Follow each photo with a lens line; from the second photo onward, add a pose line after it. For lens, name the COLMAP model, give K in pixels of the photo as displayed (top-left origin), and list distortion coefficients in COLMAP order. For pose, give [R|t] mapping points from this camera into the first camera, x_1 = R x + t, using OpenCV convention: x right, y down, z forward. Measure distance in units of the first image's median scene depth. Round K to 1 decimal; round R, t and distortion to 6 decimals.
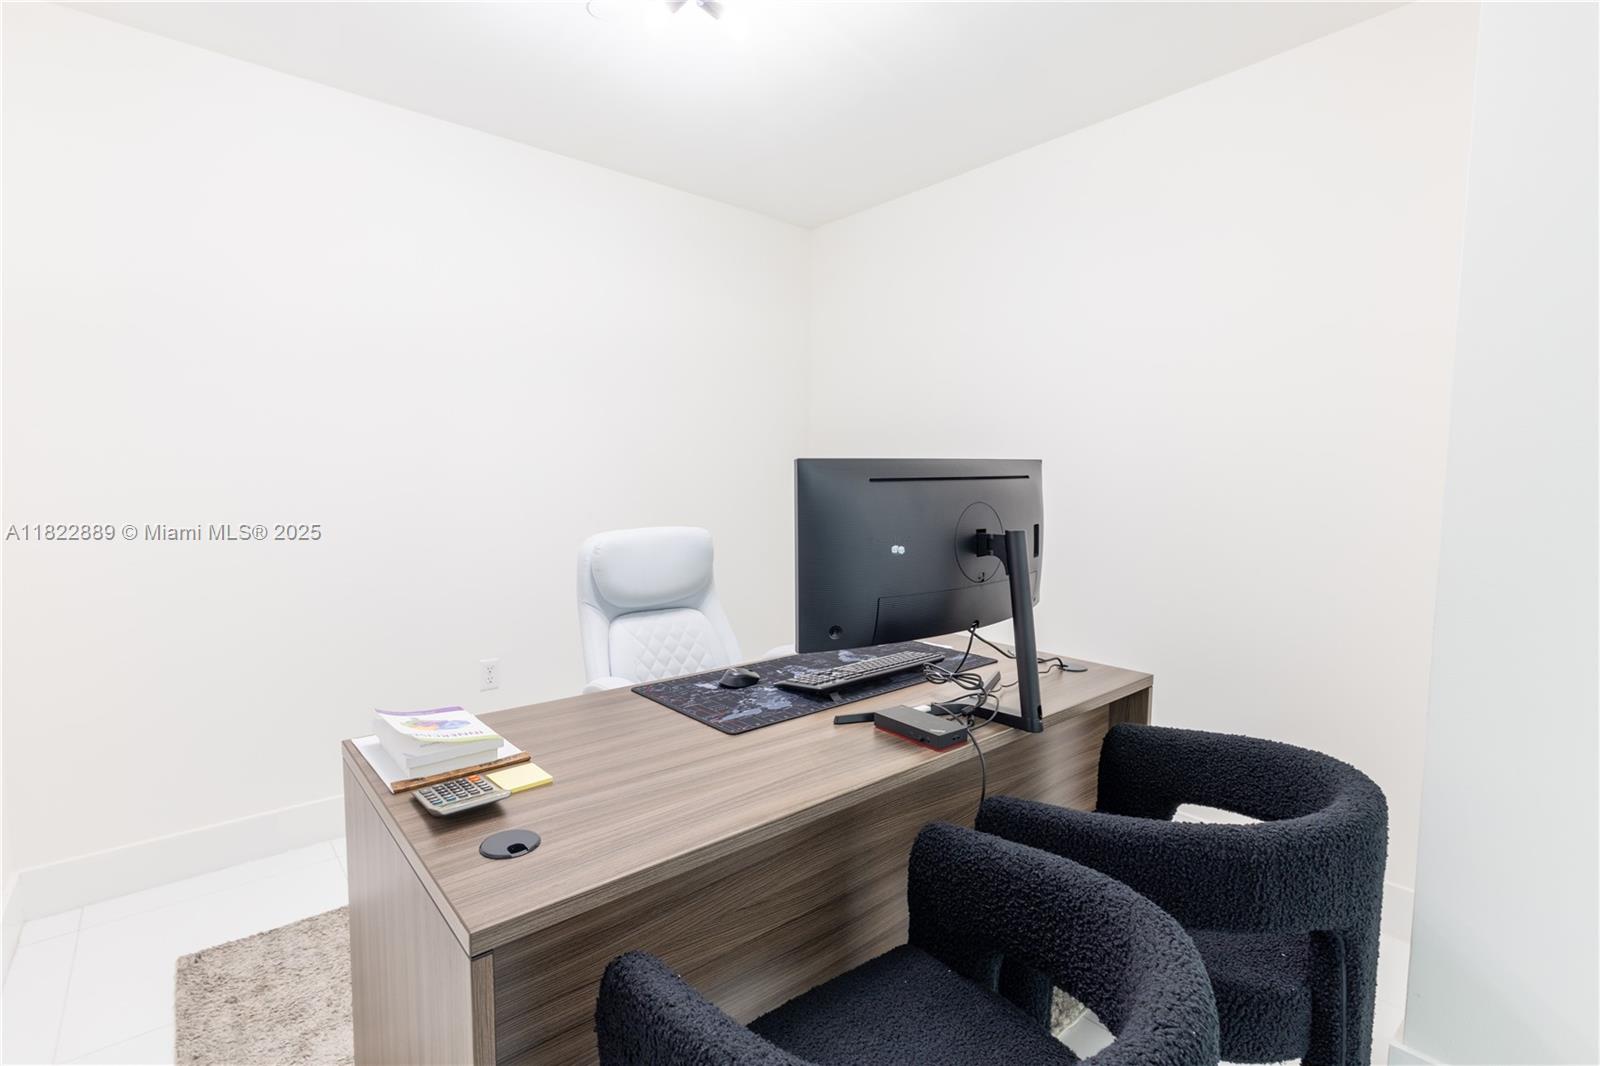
lens RADIAL K [[747.4, 0, 797.9], [0, 747.4, 536.2], [0, 0, 1]] dist [0.005080, 0.001912]
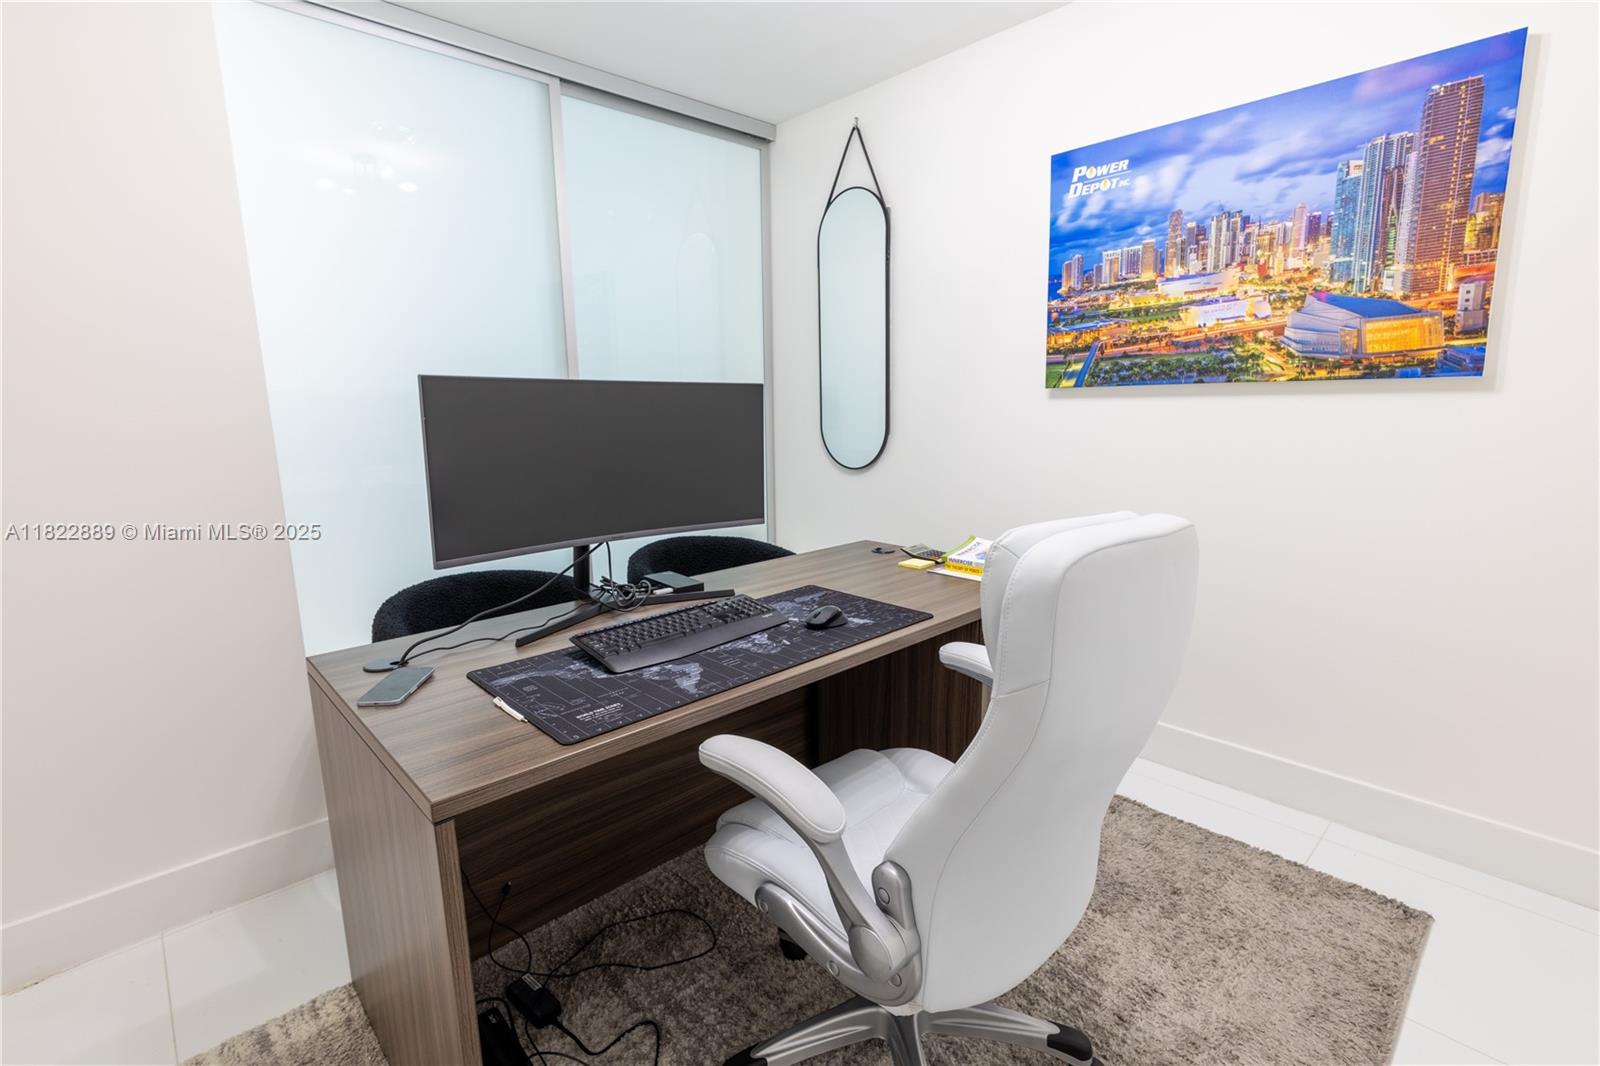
lens RADIAL K [[740.0, 0, 807.2], [0, 740.0, 531.7], [0, 0, 1]] dist [0.000084, 0.000624]
pose [[-0.998375, 0.012119, -0.055674, -0.005060], [-0.002886, 0.965109, 0.261831, -0.163008], [0.056905, 0.261566, -0.963507, 1.996422]]
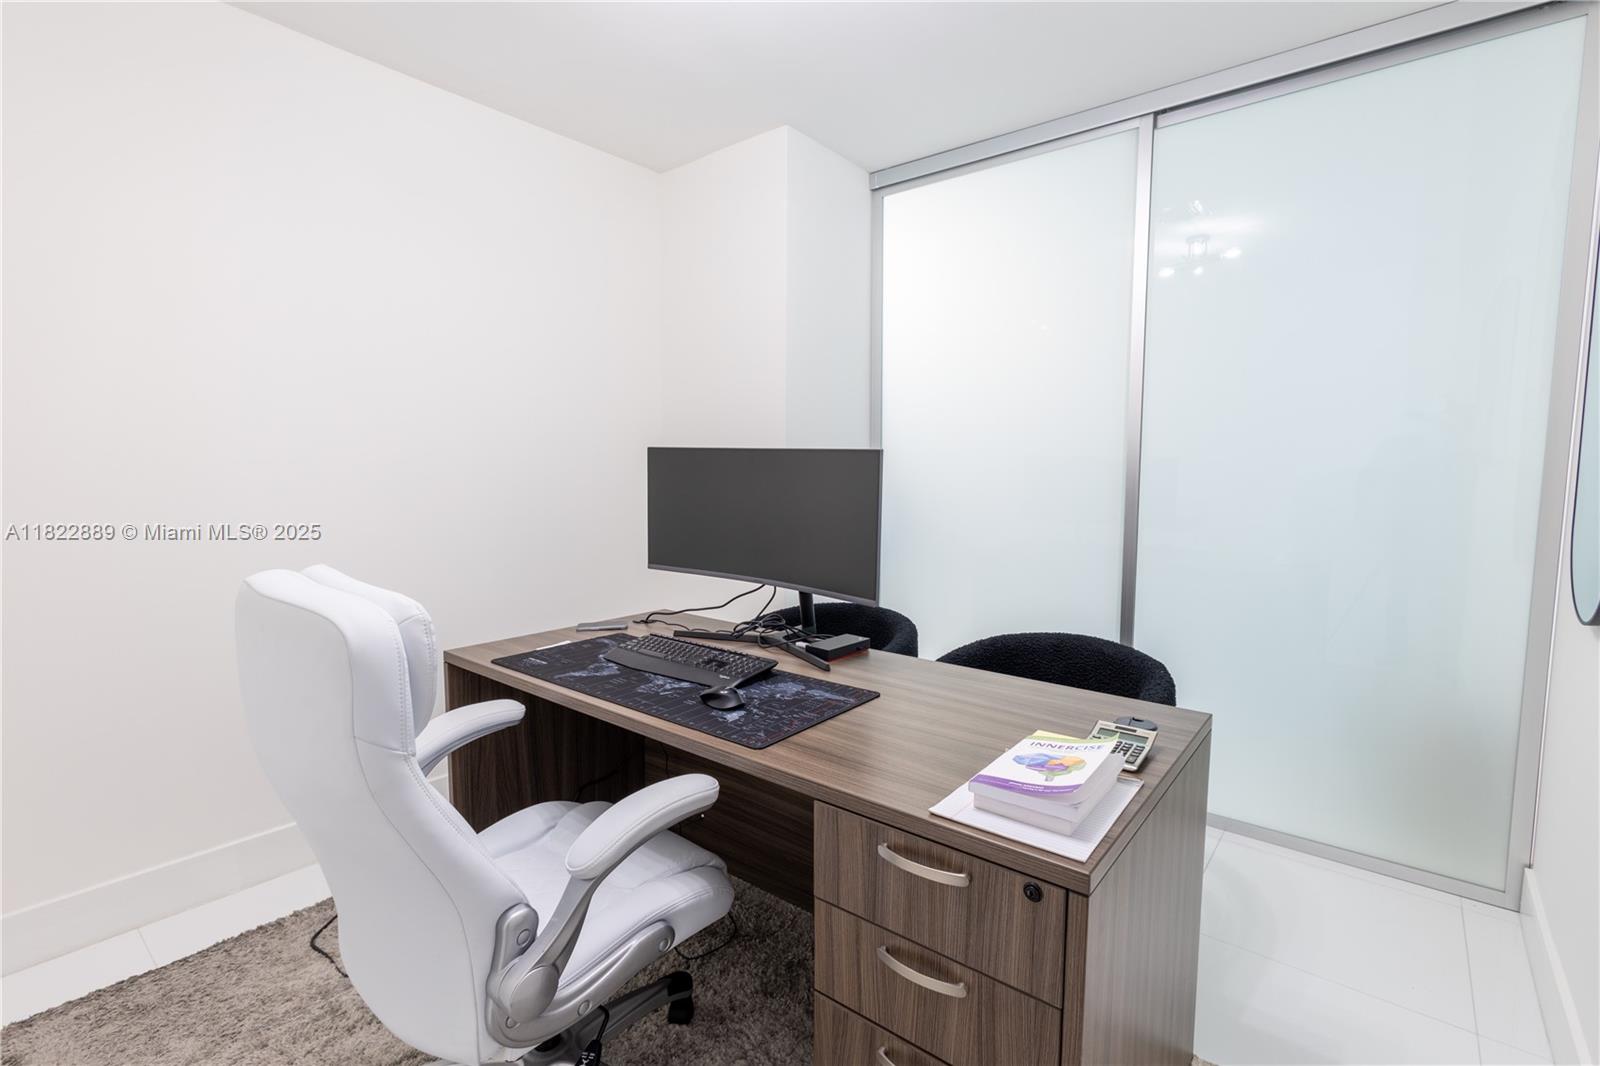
lens RADIAL K [[740.0, 0, 807.2], [0, 740.0, 531.7], [0, 0, 1]] dist [0.000084, 0.000624]
pose [[-0.188269, -0.099543, 0.977060, -0.985830], [0.069625, 0.990994, 0.114378, -0.097797], [-0.979646, 0.089562, -0.179643, 1.123089]]
